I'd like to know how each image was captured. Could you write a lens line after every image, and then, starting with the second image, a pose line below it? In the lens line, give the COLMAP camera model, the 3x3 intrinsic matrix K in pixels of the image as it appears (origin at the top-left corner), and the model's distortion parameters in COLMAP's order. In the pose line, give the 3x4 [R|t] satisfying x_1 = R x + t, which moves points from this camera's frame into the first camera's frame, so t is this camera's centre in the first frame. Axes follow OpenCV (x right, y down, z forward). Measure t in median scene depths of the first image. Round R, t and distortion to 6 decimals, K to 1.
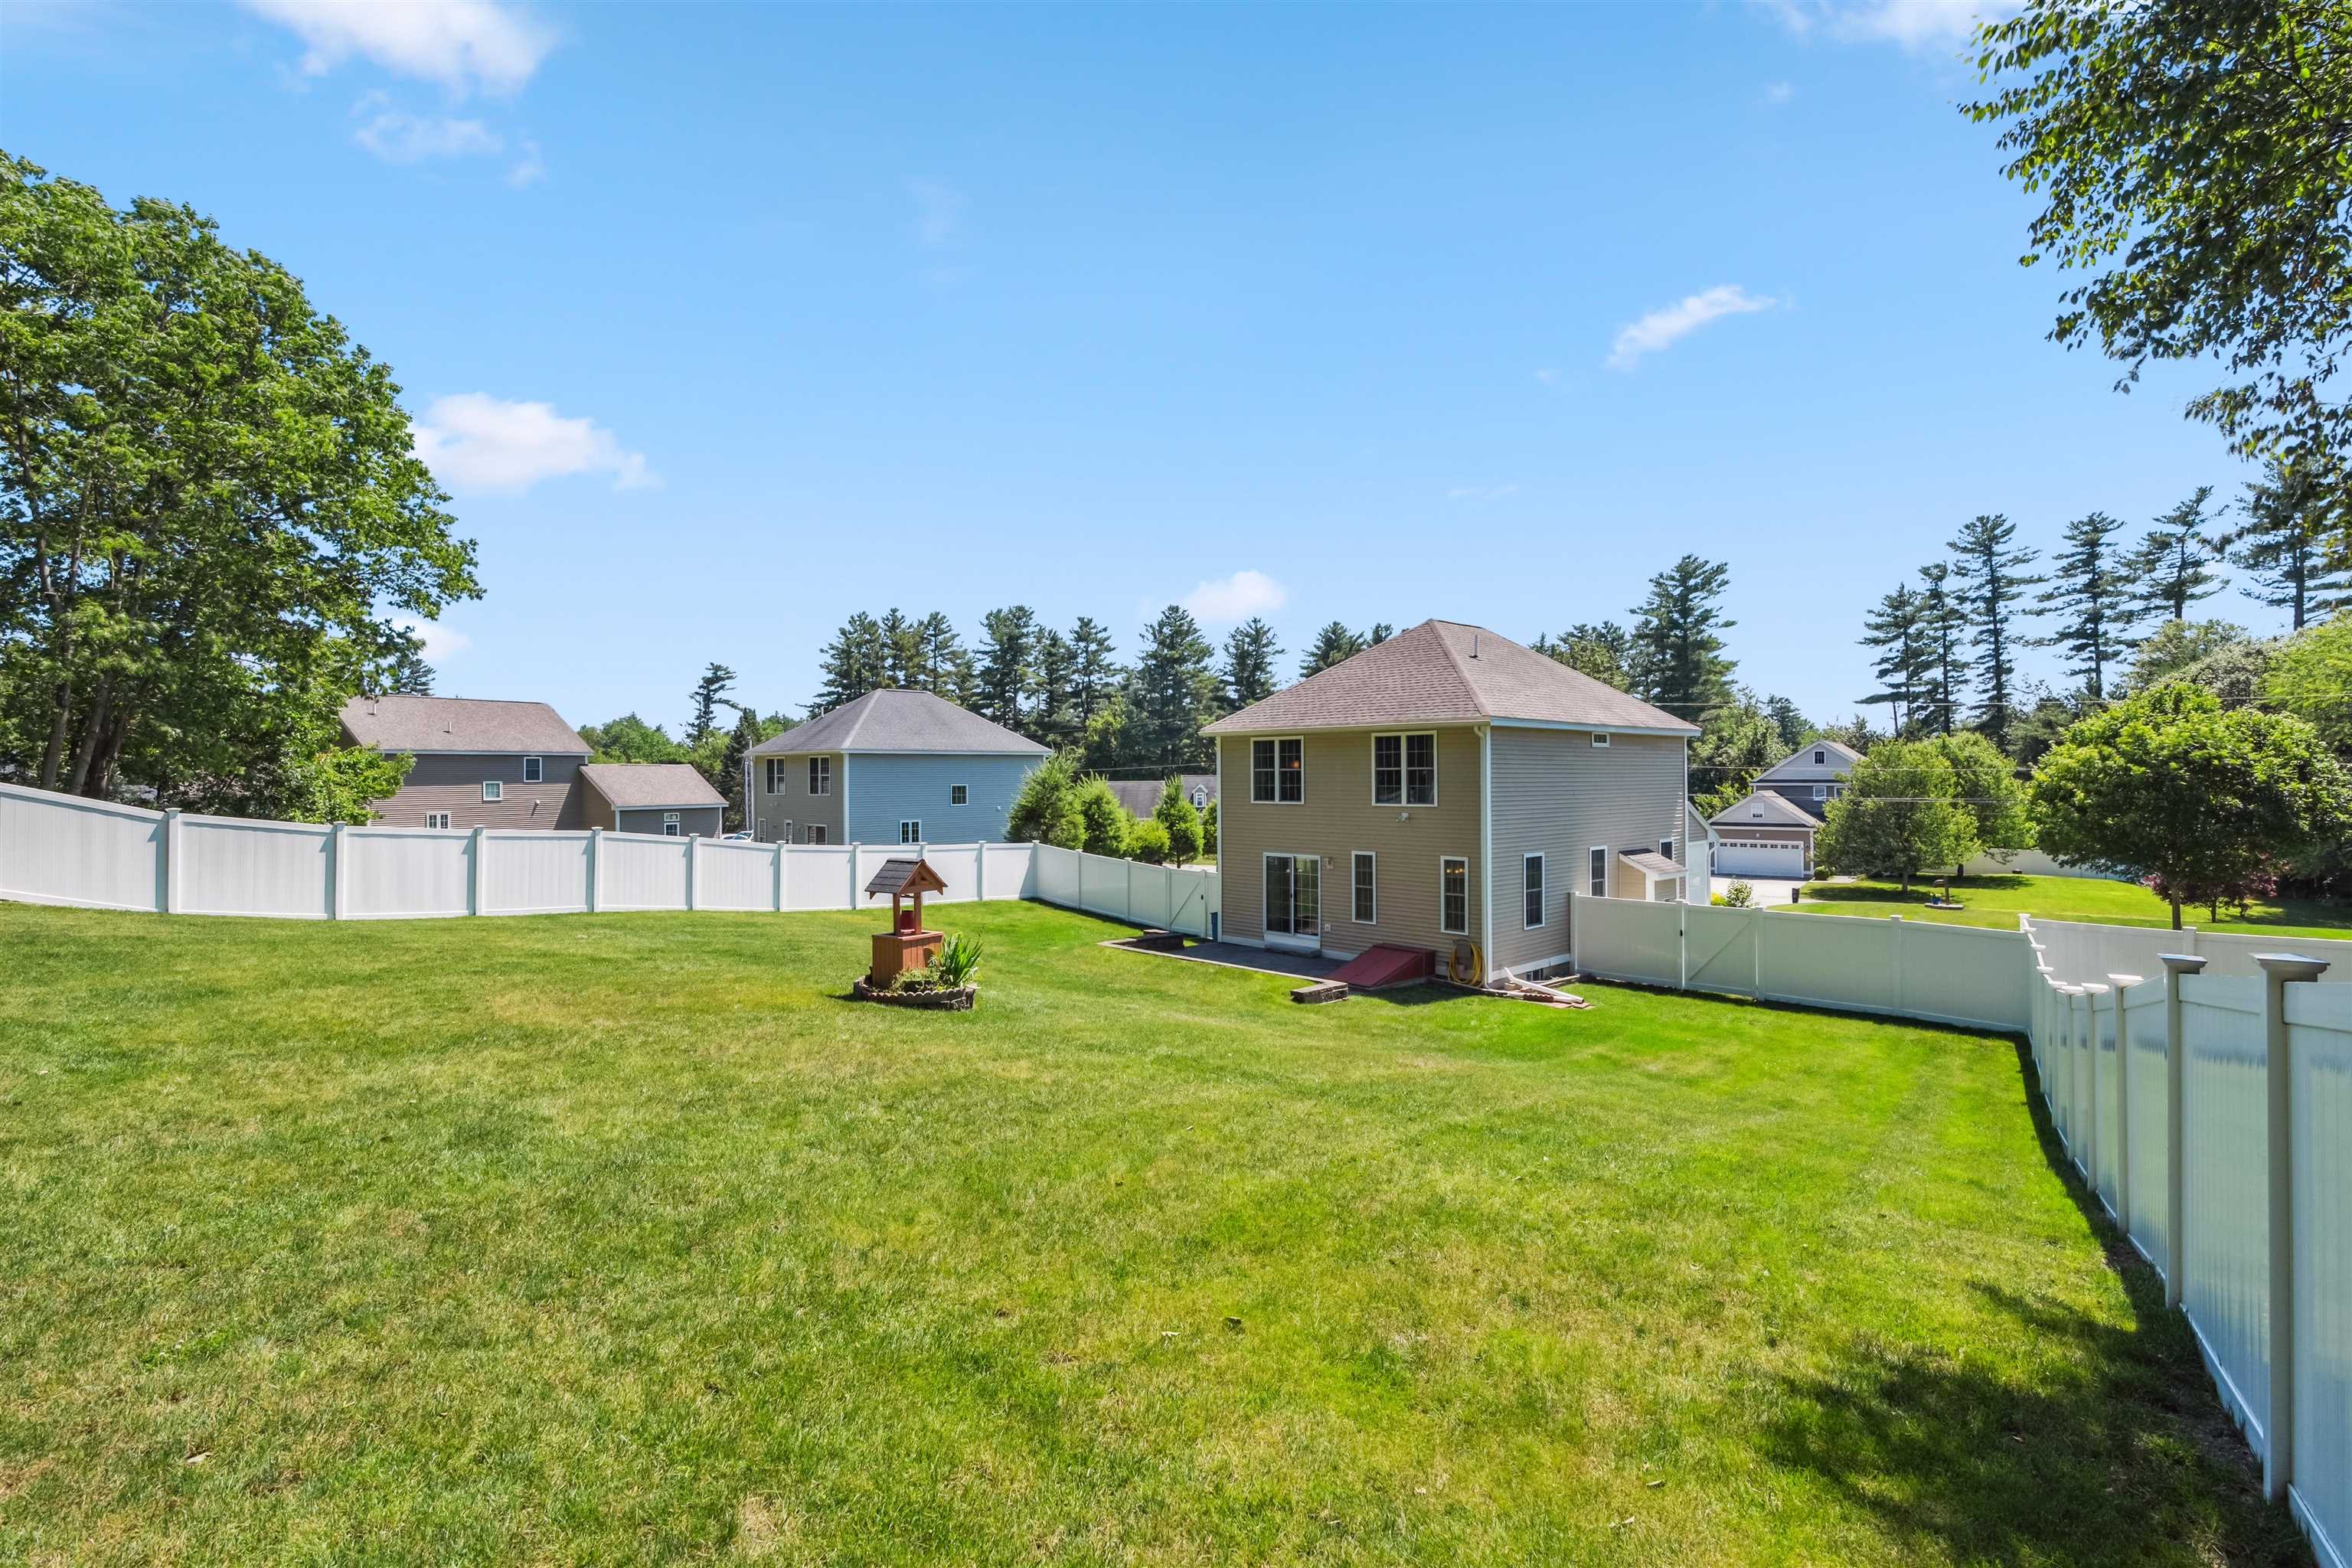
lens RADIAL K [[1087.5, 0, 1176.4], [0, 1087.5, 795.4], [0, 0, 1]] dist [-0.004841, 0.000356]
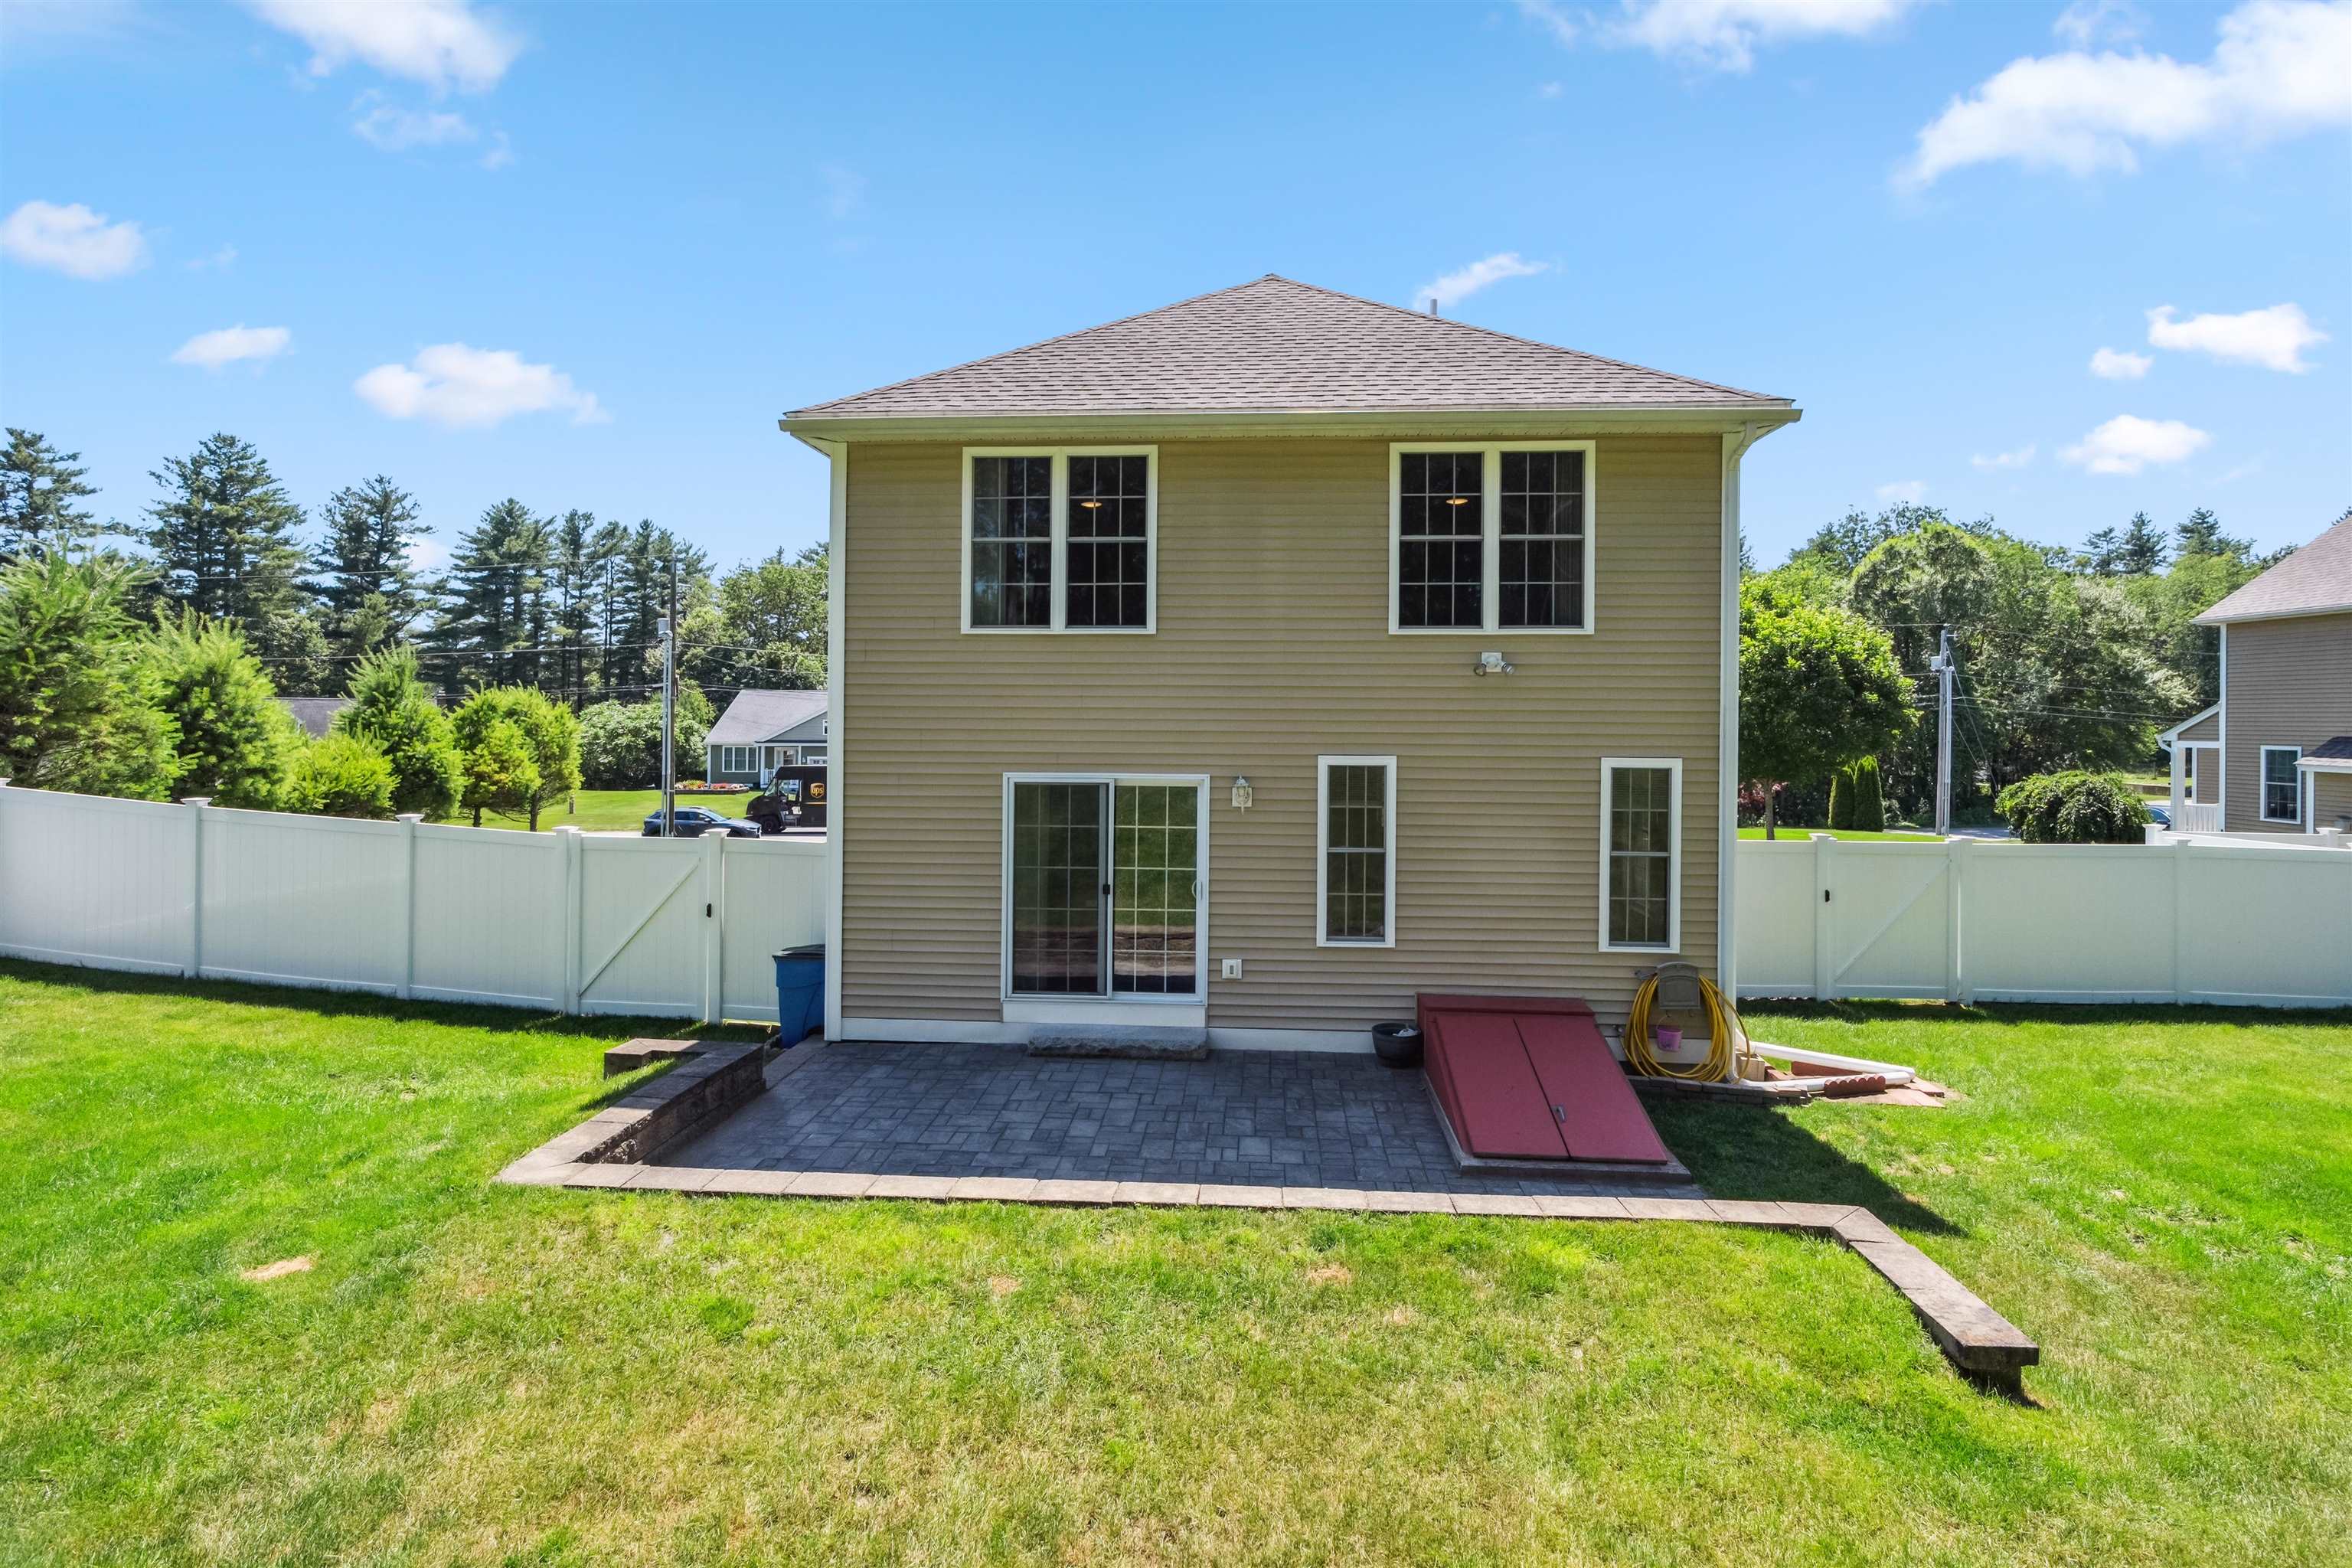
lens RADIAL K [[1087.5, 0, 1185.9], [0, 1087.5, 762.3], [0, 0, 1]] dist [-0.004841, 0.000356]
pose [[0.733578, -0.012137, 0.679497, -0.035241], [0.000331, 0.999847, 0.017501, 0.012693], [-0.679605, -0.012613, 0.733469, 0.208463]]
